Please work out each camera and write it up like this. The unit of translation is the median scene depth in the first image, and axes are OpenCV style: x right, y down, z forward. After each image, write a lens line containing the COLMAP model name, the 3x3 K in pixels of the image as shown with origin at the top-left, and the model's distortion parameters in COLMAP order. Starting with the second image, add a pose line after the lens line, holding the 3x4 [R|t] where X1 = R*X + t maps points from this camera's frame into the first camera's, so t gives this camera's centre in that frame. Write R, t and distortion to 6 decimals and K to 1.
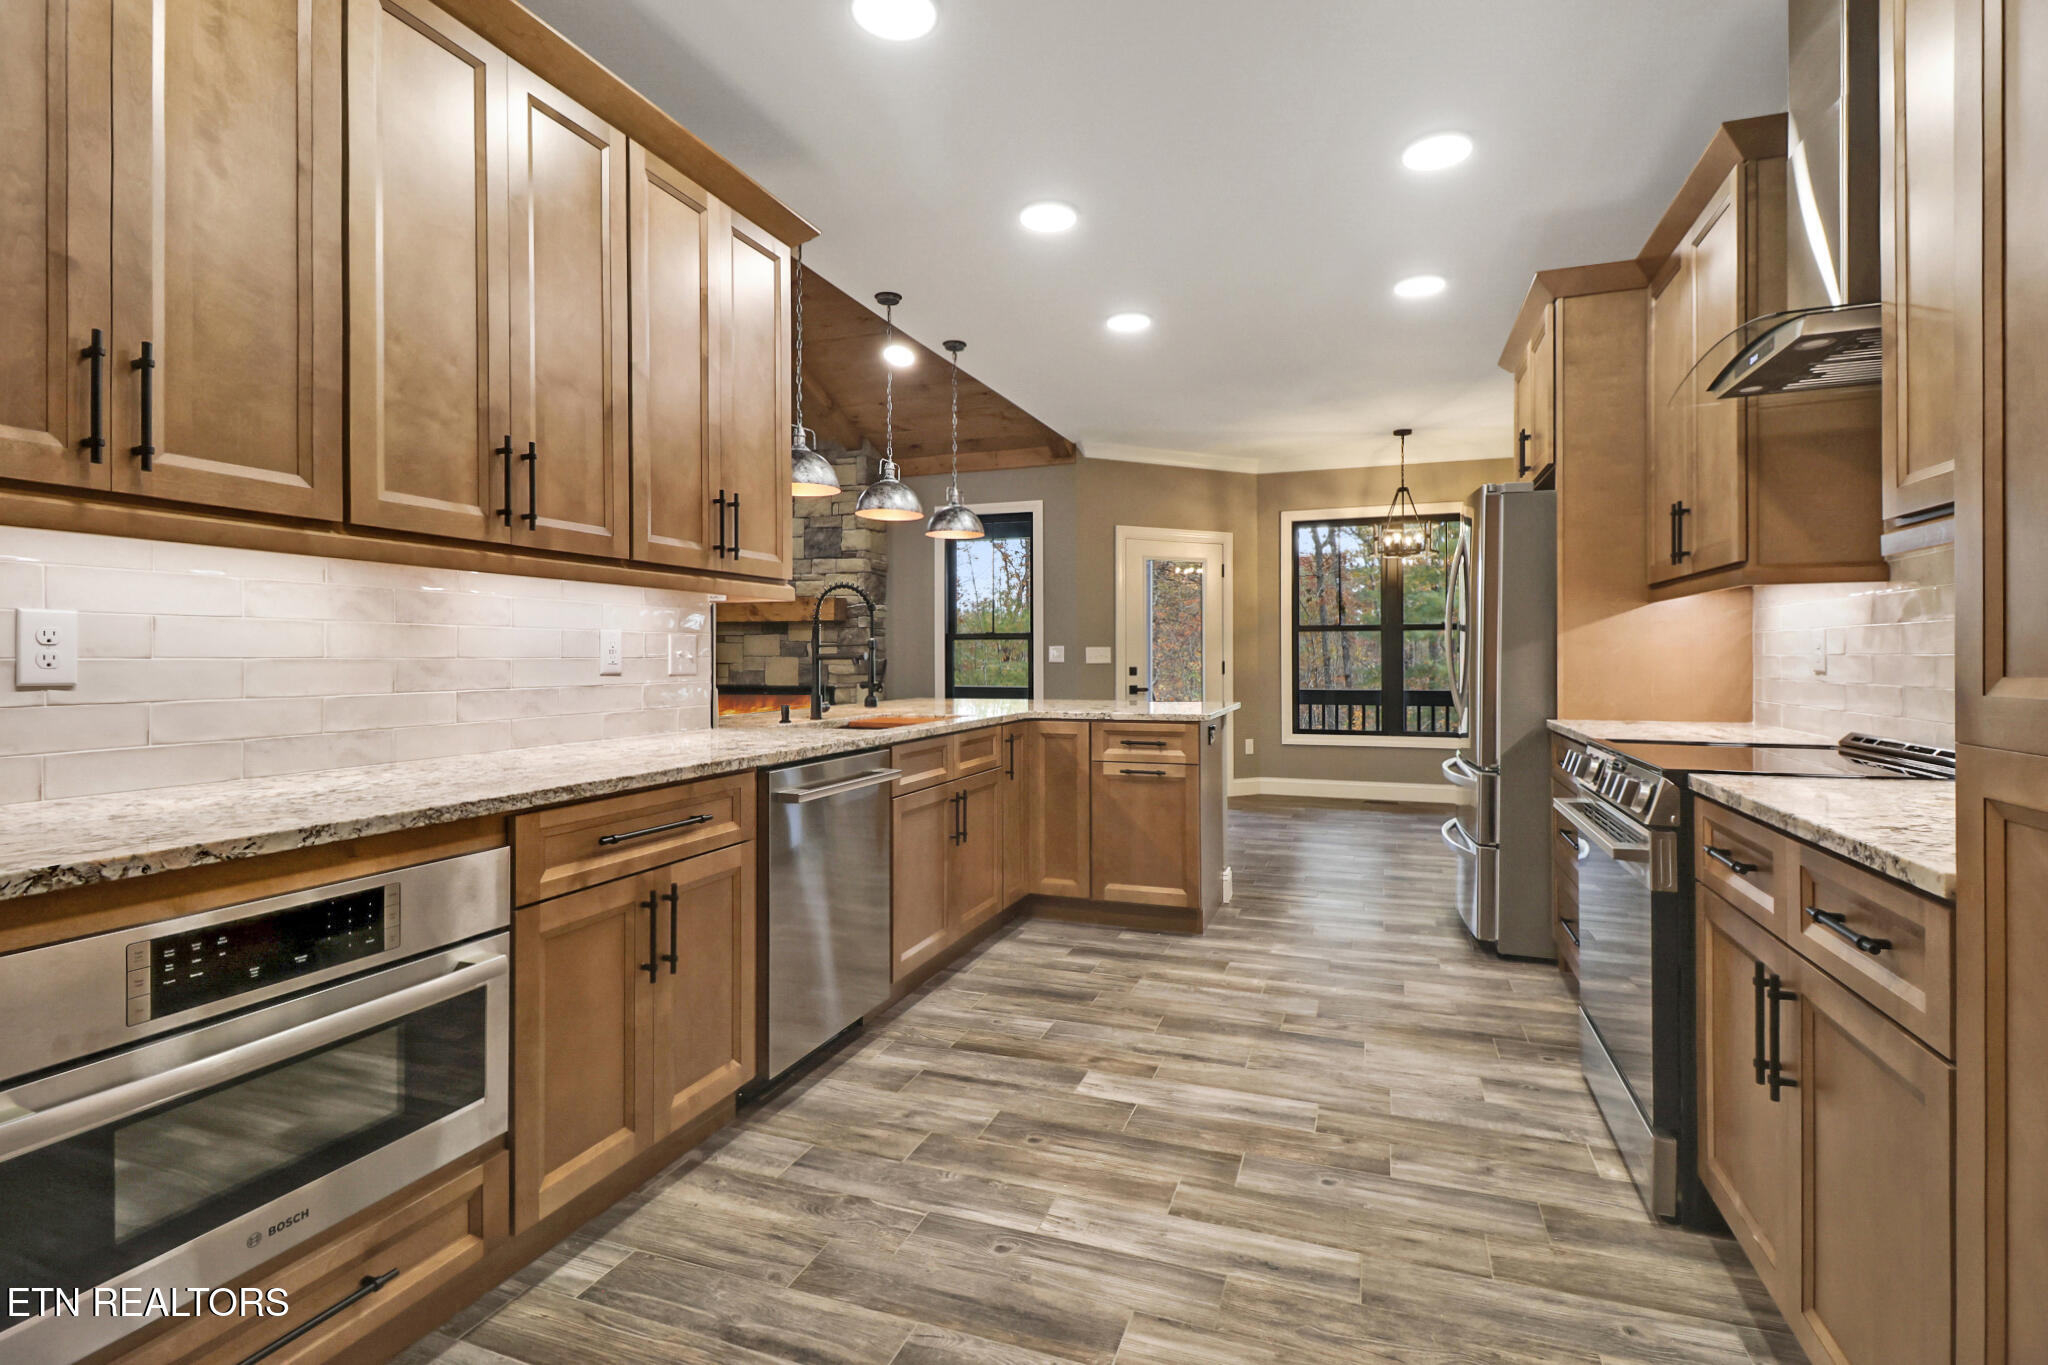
lens RADIAL K [[948.9, 0, 1040.2], [0, 948.9, 656.4], [0, 0, 1]] dist [0.014594, -0.016557]
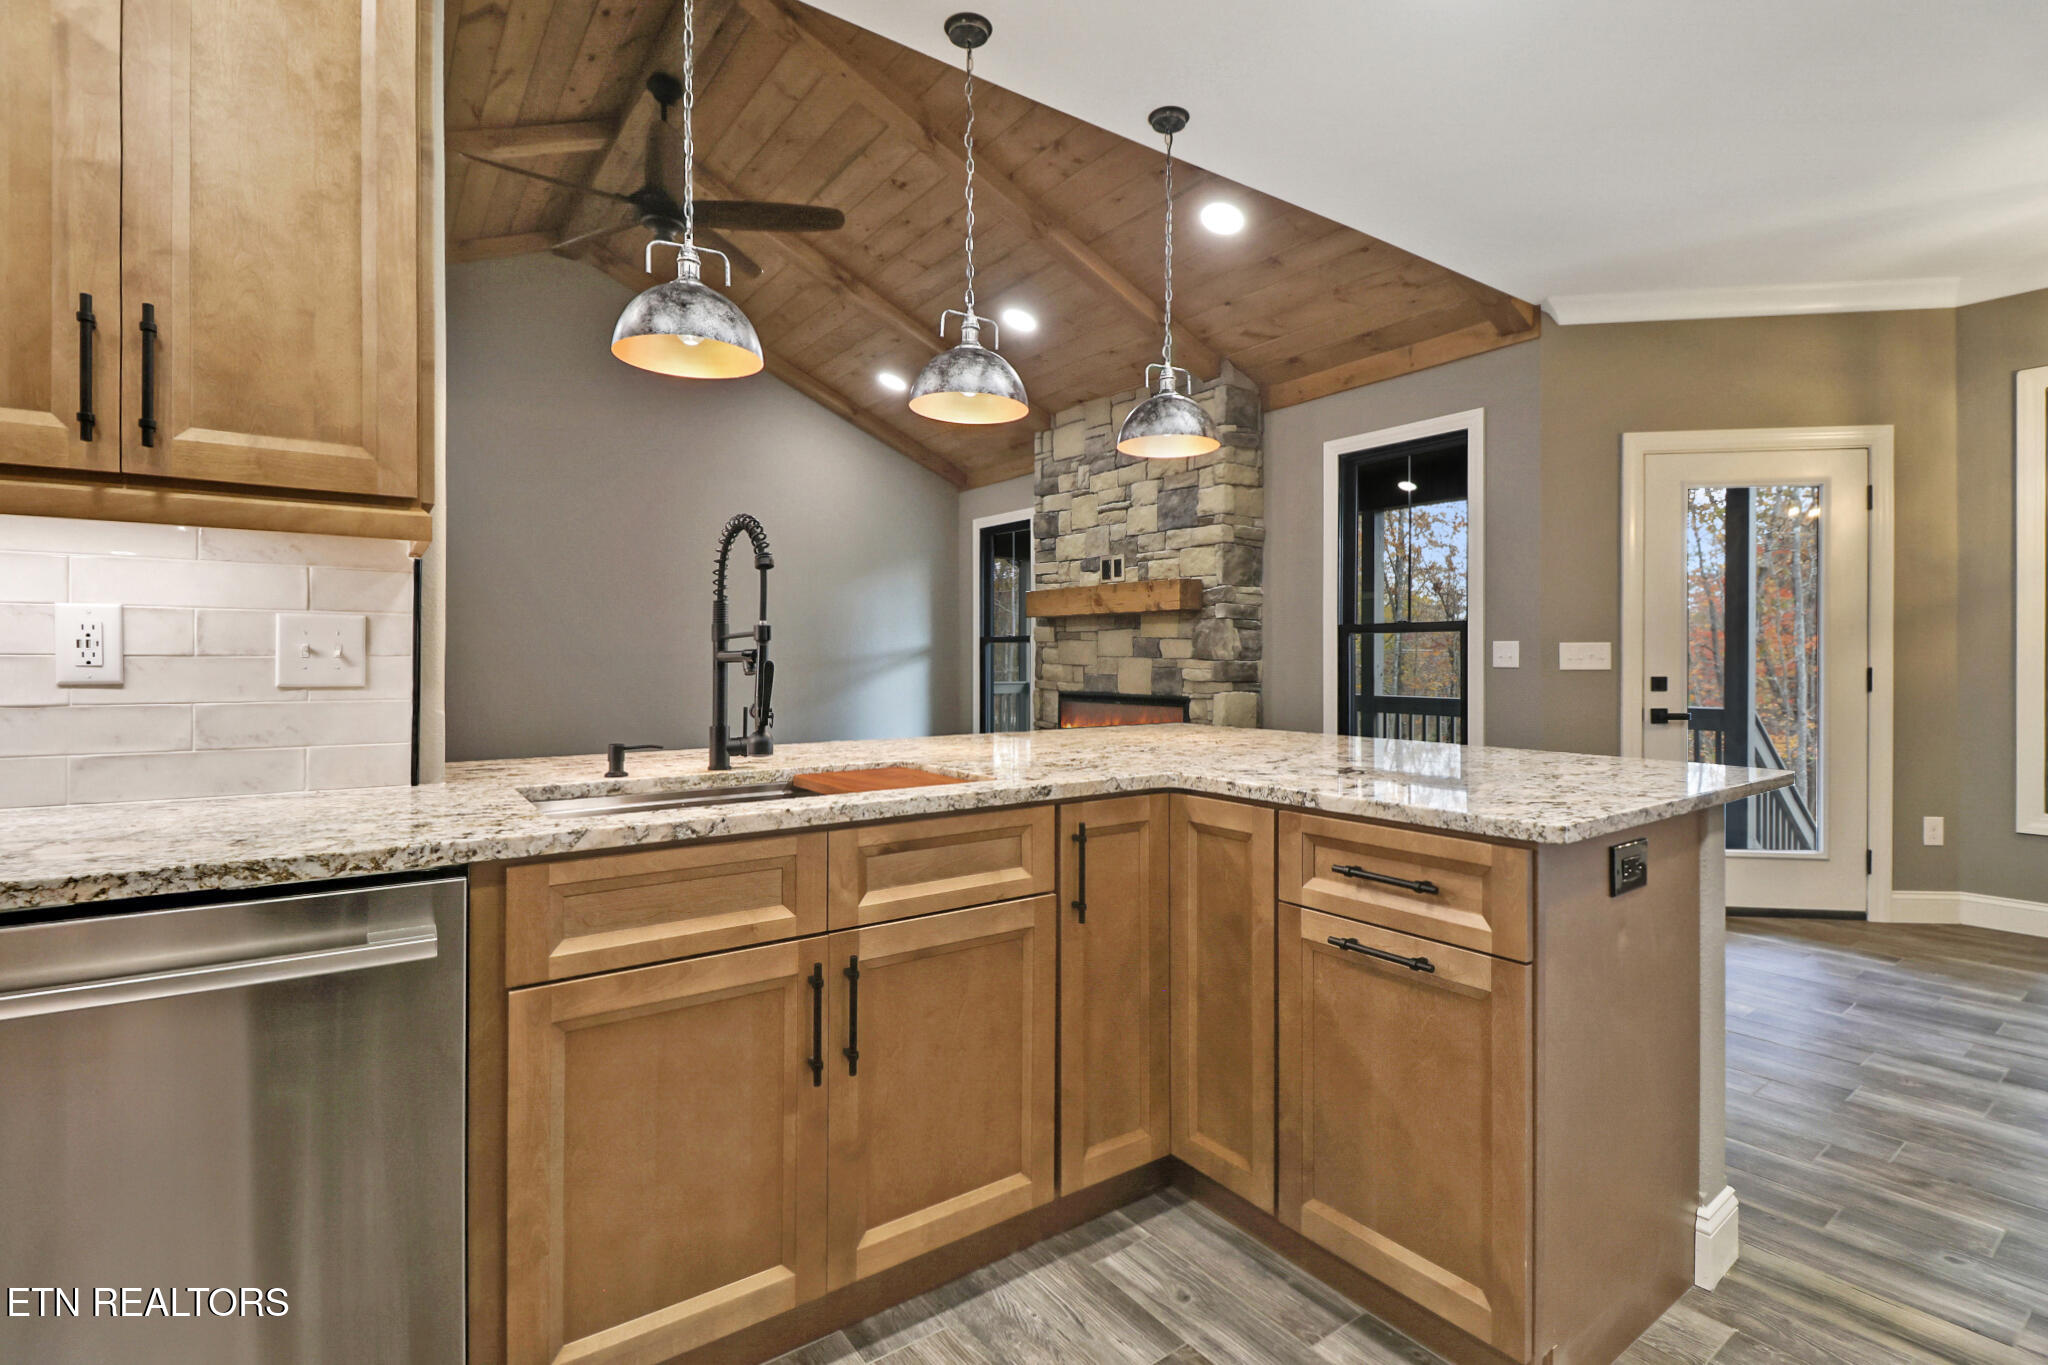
lens RADIAL K [[948.9, 0, 1040.2], [0, 948.9, 656.4], [0, 0, 1]] dist [0.014594, -0.016557]
pose [[0.827496, 0.002922, -0.561465, 0.238087], [-0.003565, 0.999994, -0.000050, -0.000213], [0.561461, 0.002043, 0.827501, 0.668193]]
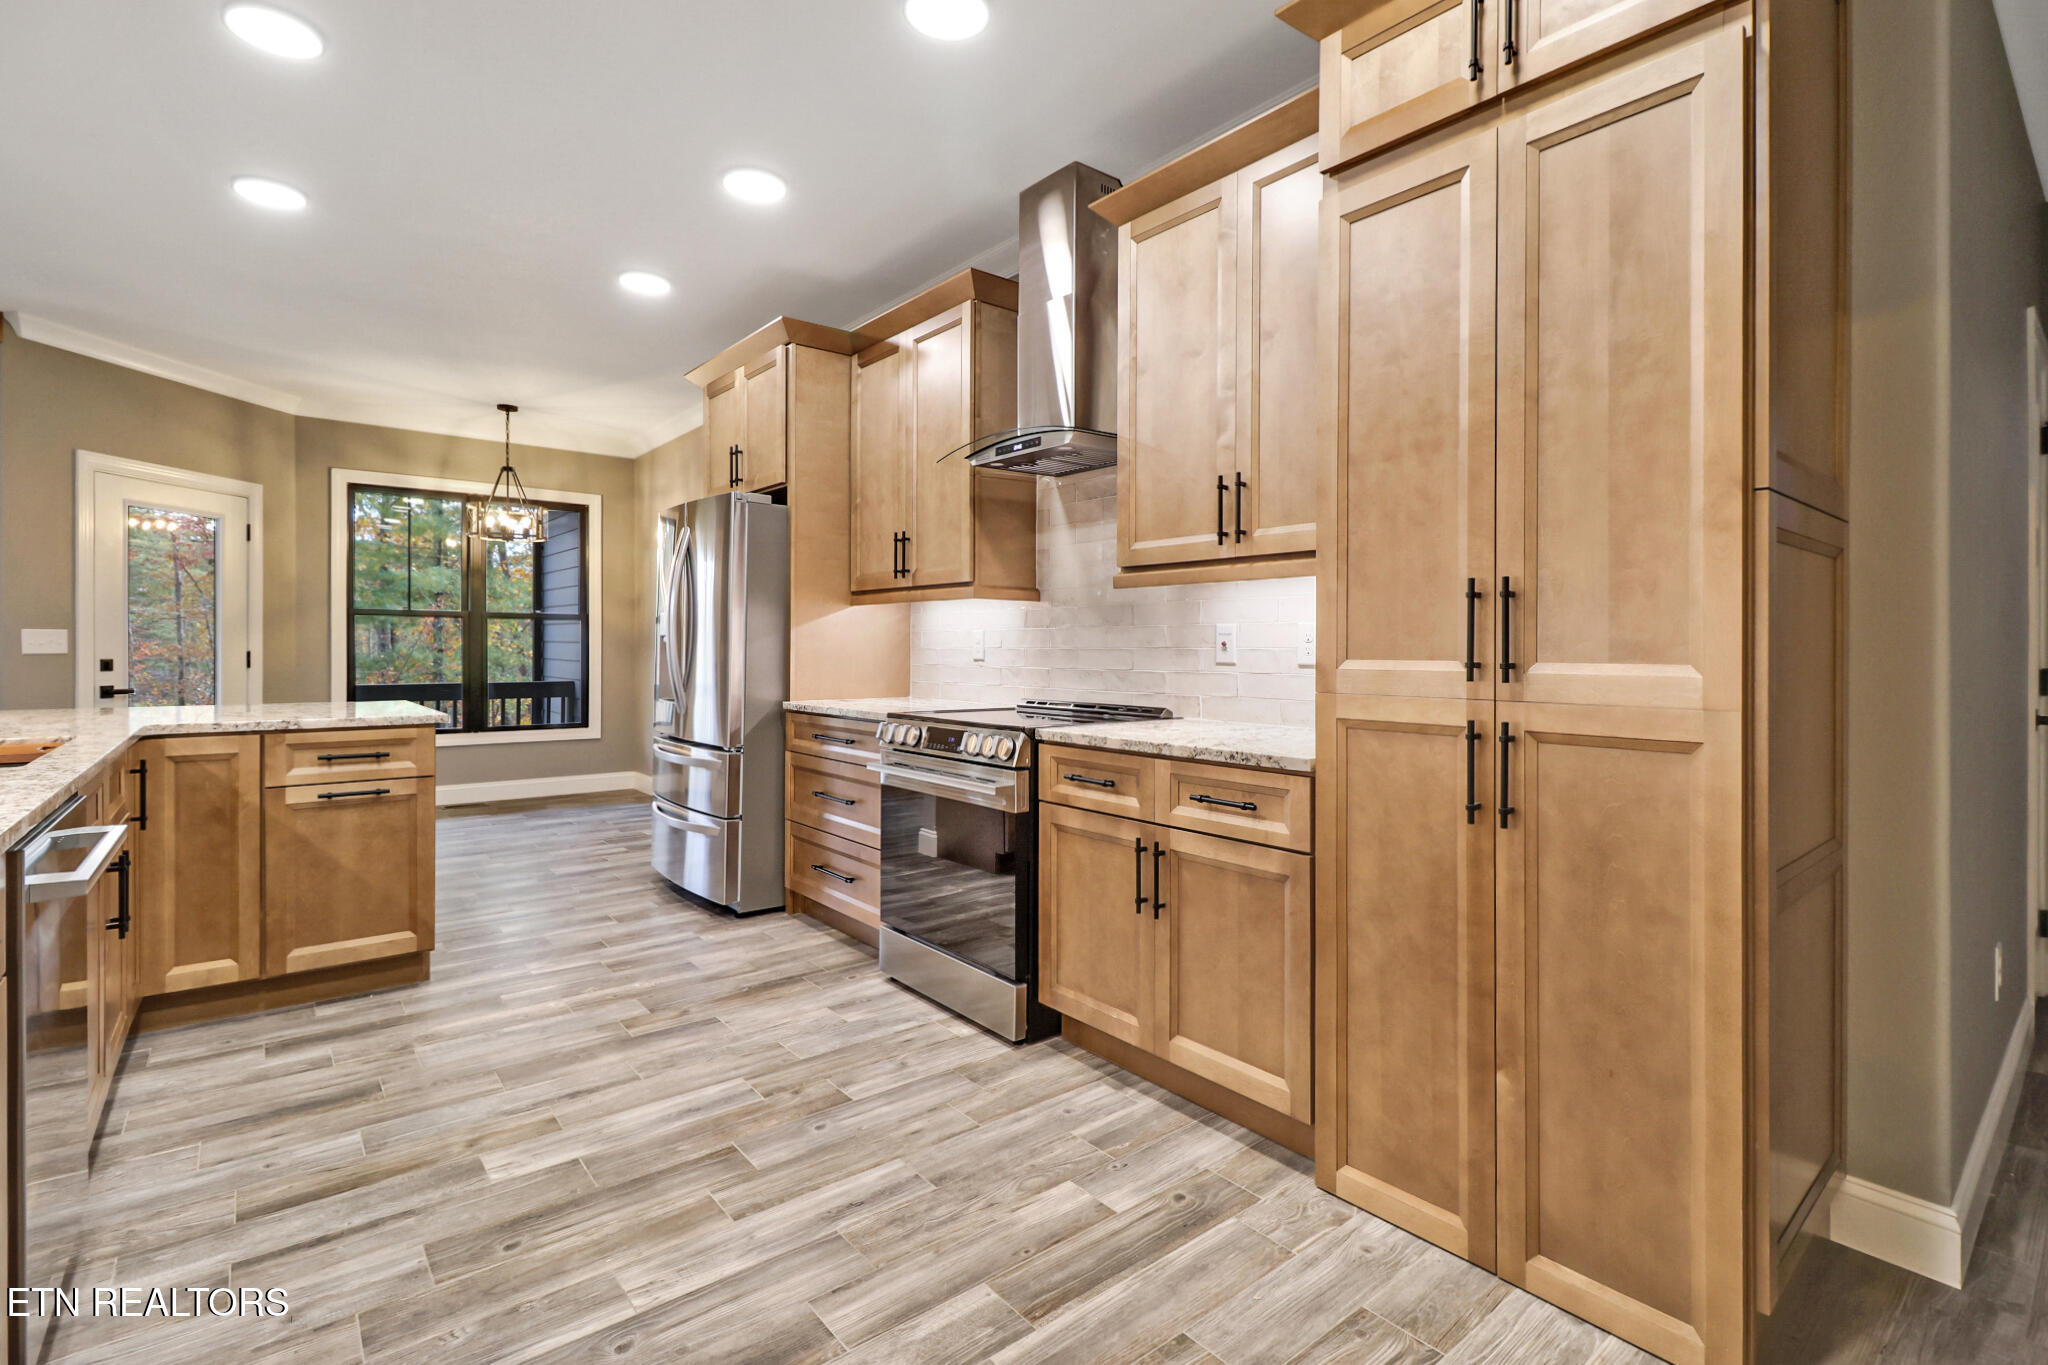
lens RADIAL K [[950.2, 0, 1028.1], [0, 950.2, 646.6], [0, 0, 1]] dist [0.020927, -0.016703]
pose [[0.520100, 0.004957, 0.854091, -0.308845], [-0.005462, 0.999982, -0.002477, 0.000275], [-0.854088, -0.003377, 0.520118, 0.135211]]
